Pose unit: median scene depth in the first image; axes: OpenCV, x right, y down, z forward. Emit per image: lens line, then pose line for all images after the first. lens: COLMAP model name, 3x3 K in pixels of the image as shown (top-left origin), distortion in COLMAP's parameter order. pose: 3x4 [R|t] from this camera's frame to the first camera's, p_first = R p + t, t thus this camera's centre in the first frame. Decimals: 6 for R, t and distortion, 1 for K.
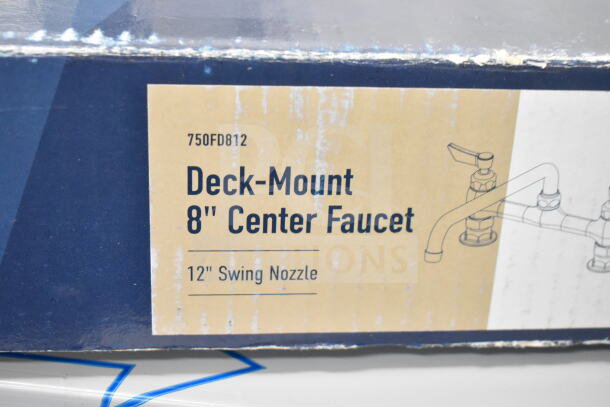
lens RADIAL K [[1063.6, 0, 307.2], [0, 1063.6, 201.1], [0, 0, 1]] dist [-0.000151, 0.000000]
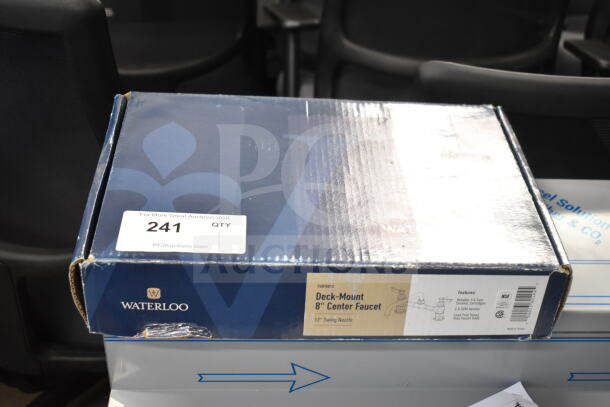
lens RADIAL K [[843.3, 0, 305.5], [0, 843.3, 203.7], [0, 0, 1]] dist [-0.006793, 0.000000]
pose [[0.998661, 0.030638, -0.041682, -0.041732], [-0.025534, 0.992698, 0.117892, -0.655231], [0.044989, -0.116670, 0.992151, -1.748232]]
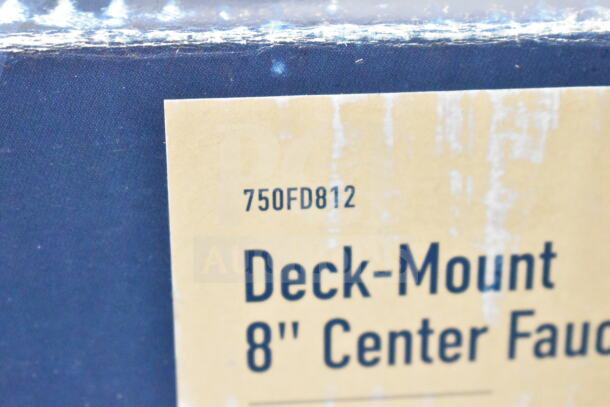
lens RADIAL K [[1400.9, 0, 303.2], [0, 1400.9, 205.3], [0, 0, 1]] dist [-0.015516, 0.000000]
pose [[0.998695, -0.038177, -0.033921, -0.058941], [0.038296, 0.999262, 0.002845, -0.055657], [0.033787, -0.004140, 0.999420, 0.308537]]
